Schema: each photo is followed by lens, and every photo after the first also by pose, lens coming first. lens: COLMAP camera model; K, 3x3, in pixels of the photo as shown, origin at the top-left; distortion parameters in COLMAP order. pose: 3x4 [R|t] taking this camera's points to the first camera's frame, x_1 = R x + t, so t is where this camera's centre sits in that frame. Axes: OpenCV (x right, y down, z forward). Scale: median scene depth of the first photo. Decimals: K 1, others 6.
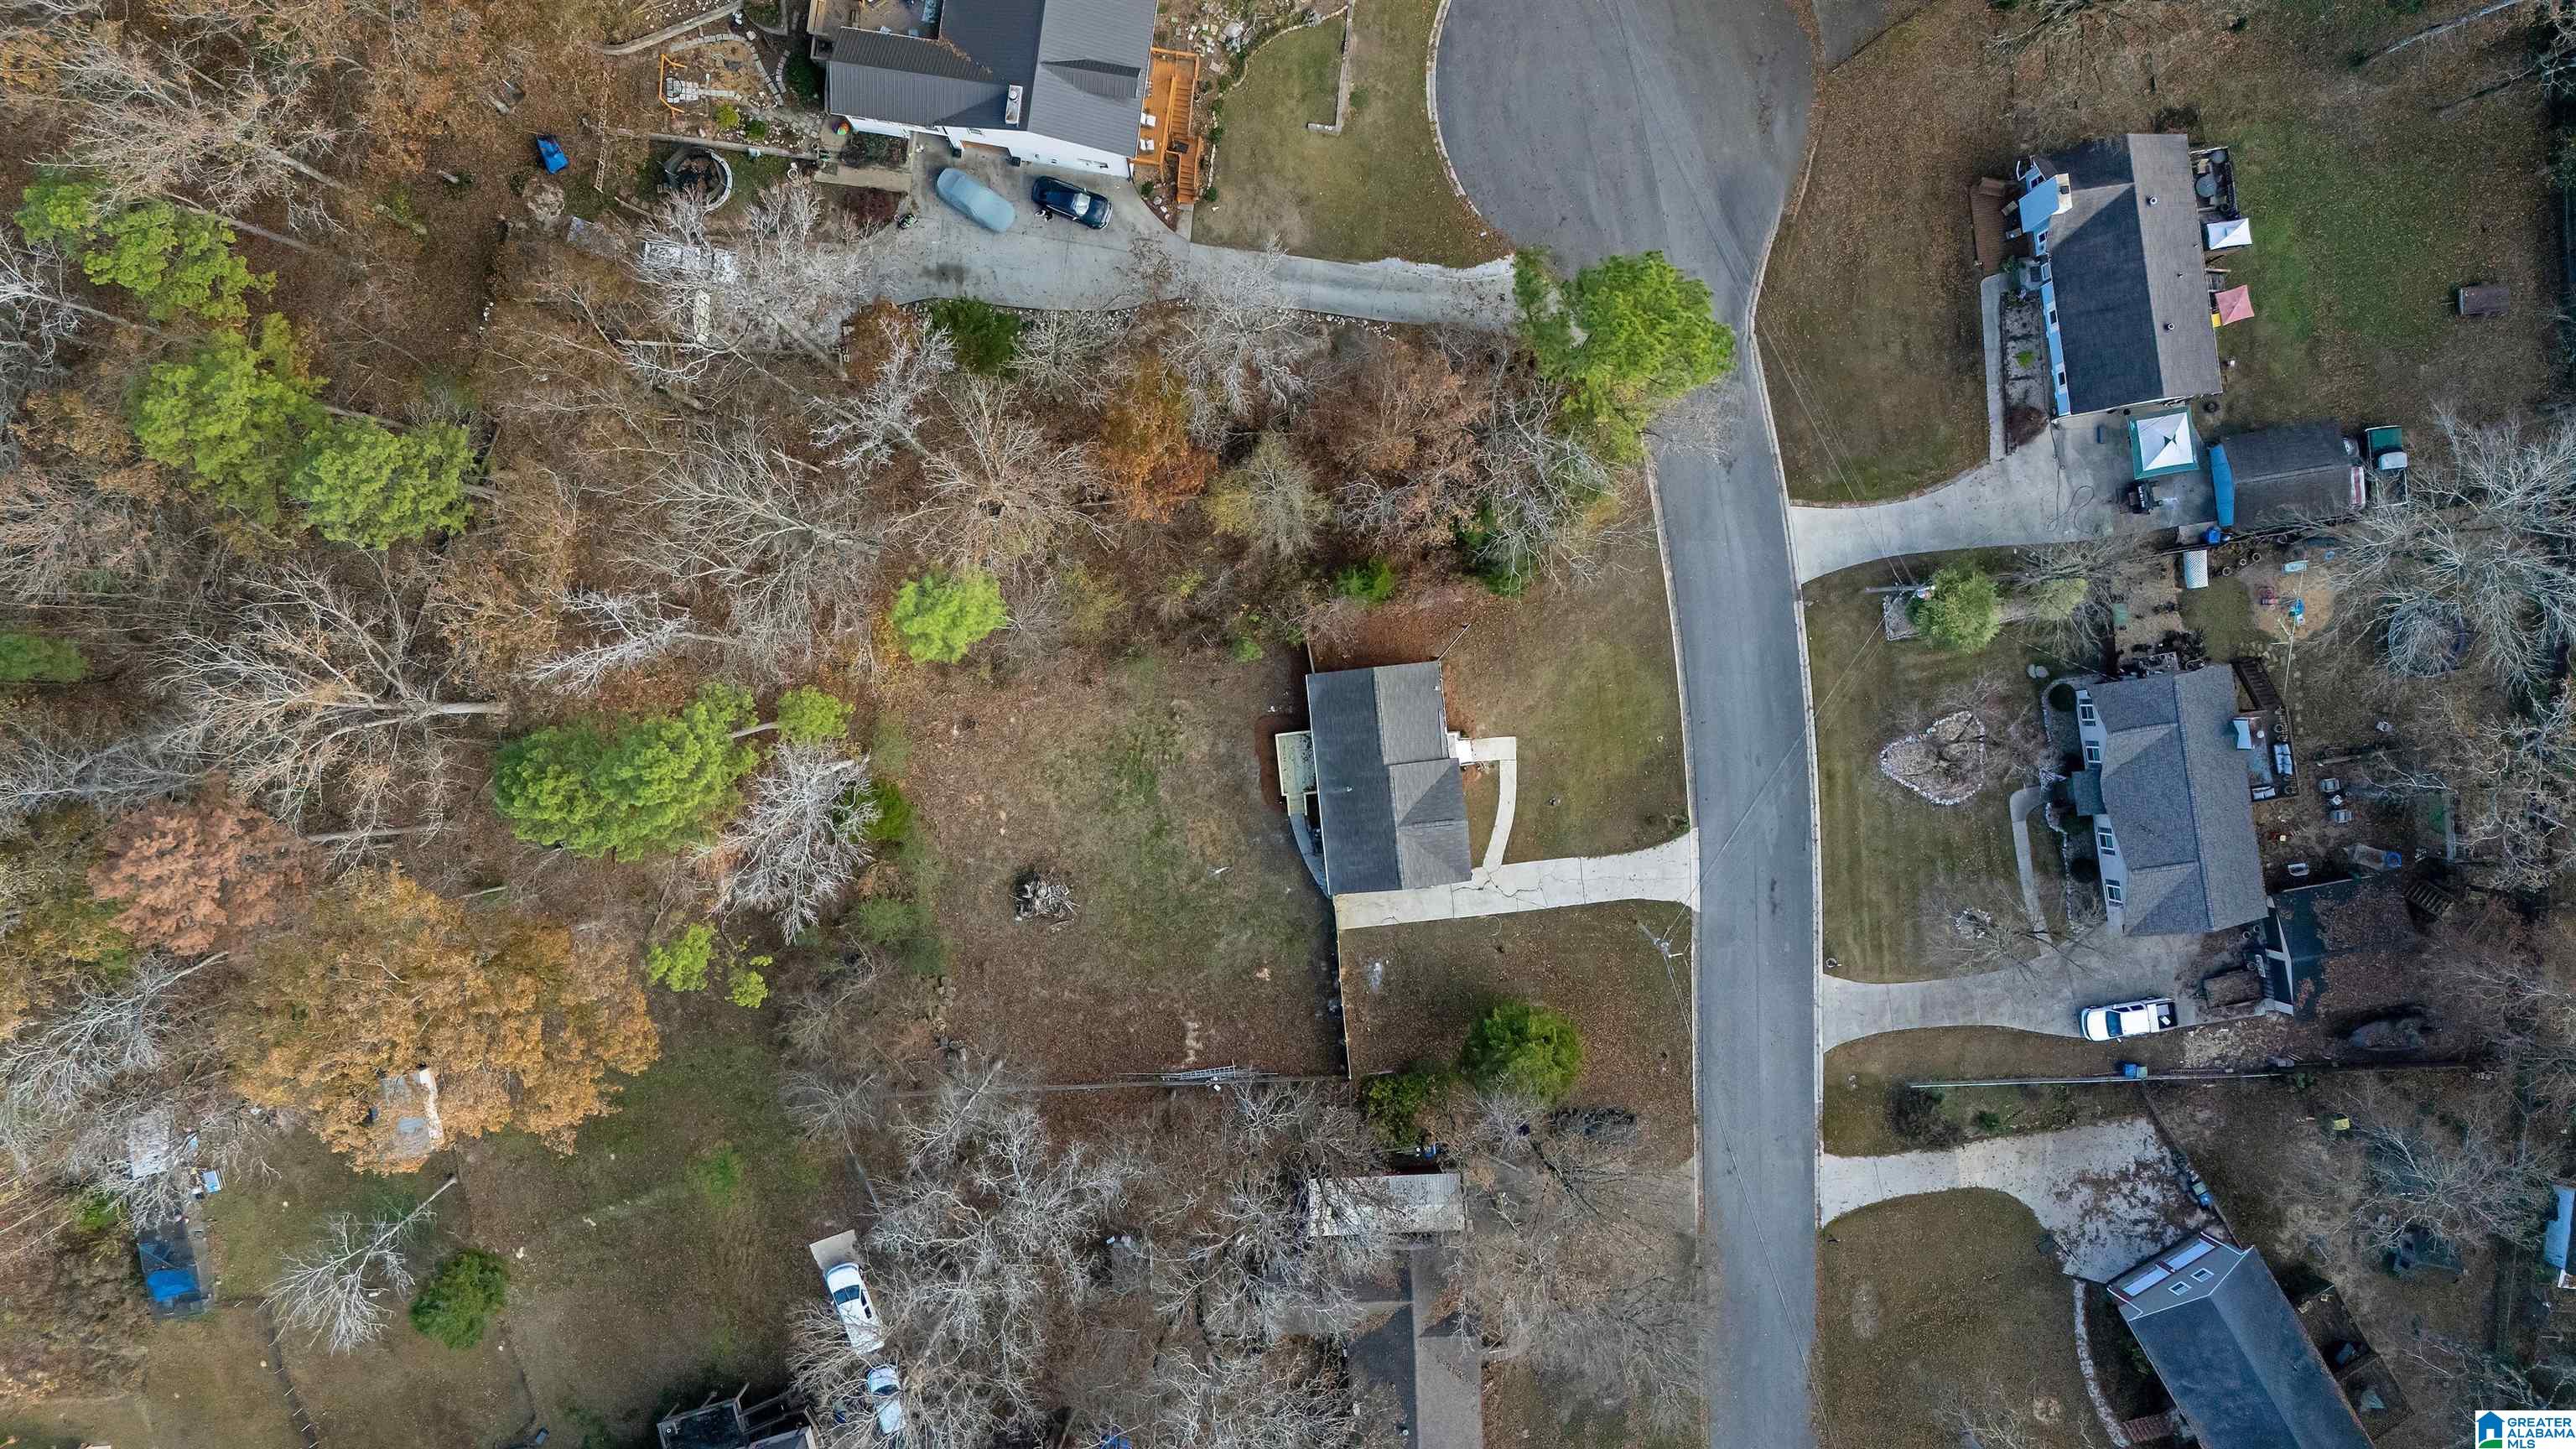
lens RADIAL K [[1900.6, 0, 1288.0], [0, 1900.6, 724.5], [0, 0, 1]] dist [0.049164, -0.048466]
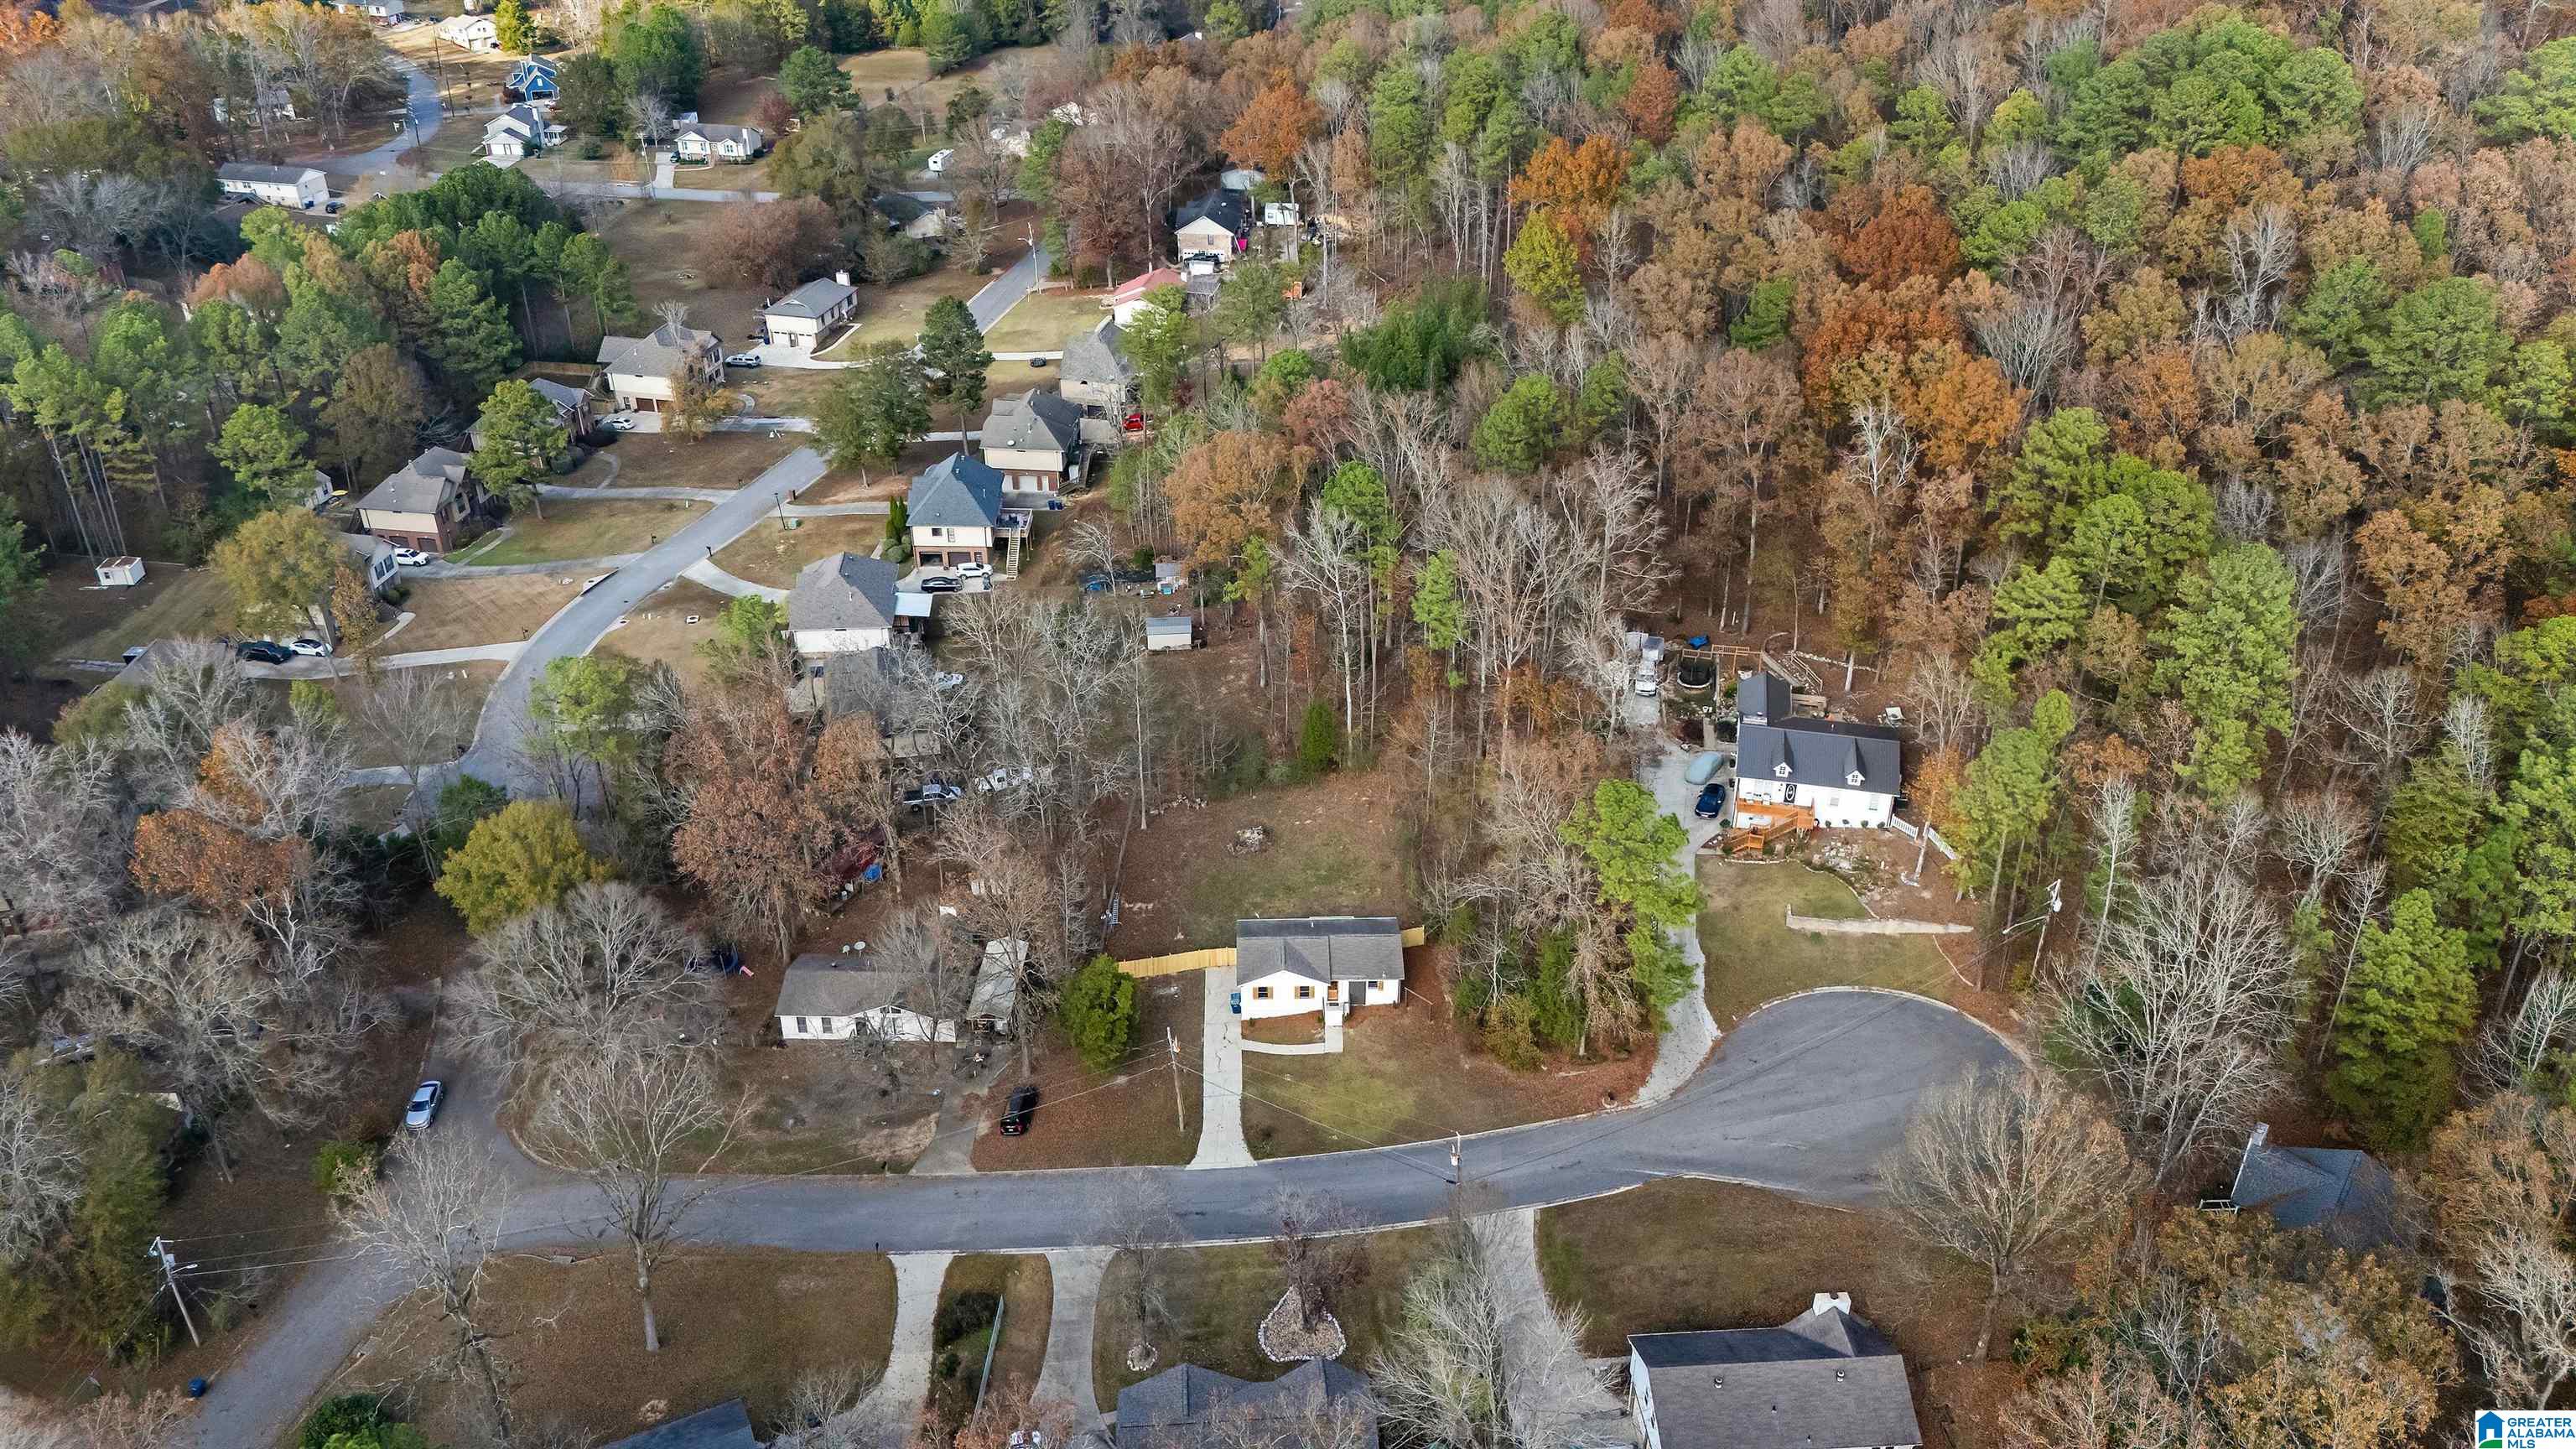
lens RADIAL K [[1893.4, 0, 1288.0], [0, 1893.4, 724.5], [0, 0, 1]] dist [0.085178, -0.201339]
pose [[-0.072842, 0.491564, -0.867790, 1.101930], [-0.997193, -0.051000, 0.054814, -0.015057], [-0.017312, 0.869347, 0.493899, 0.184278]]
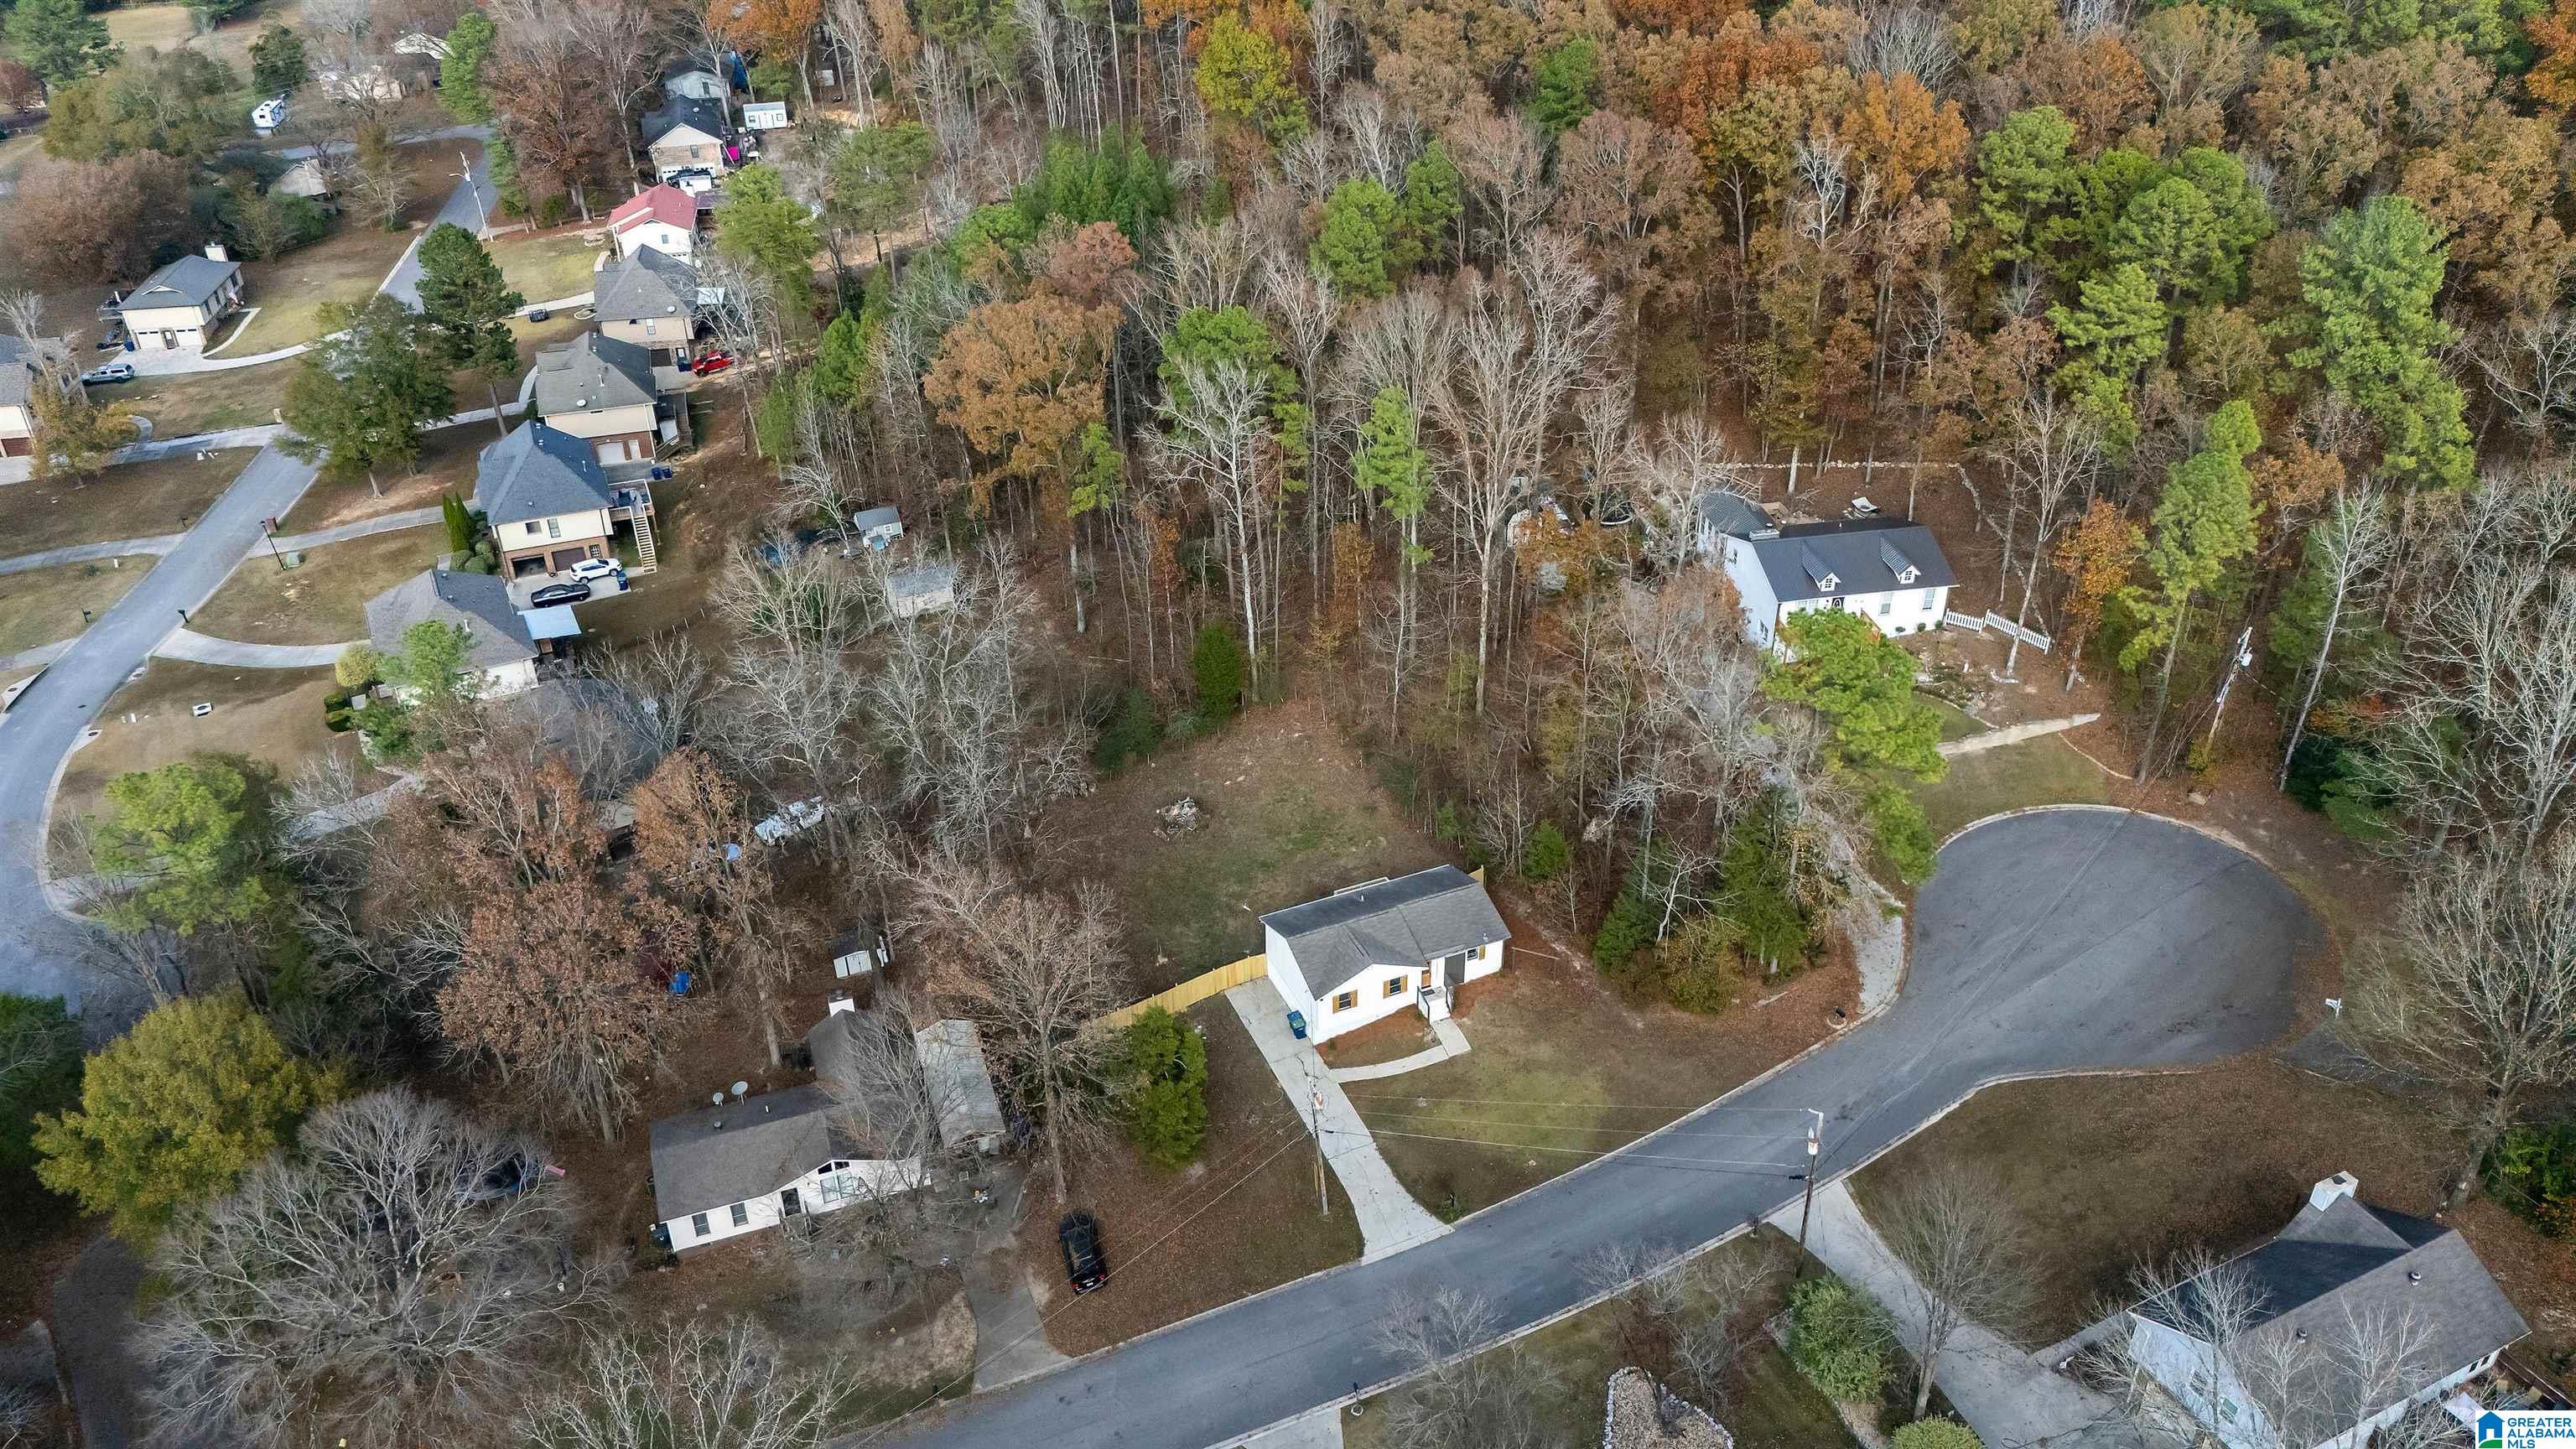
lens RADIAL K [[1900.6, 0, 1288.0], [0, 1900.6, 724.5], [0, 0, 1]] dist [0.049164, -0.048466]
pose [[0.305192, 0.481743, -0.821451, 0.786867], [-0.952272, 0.159864, -0.260043, 0.311974], [0.006047, 0.861607, 0.507539, 0.372926]]
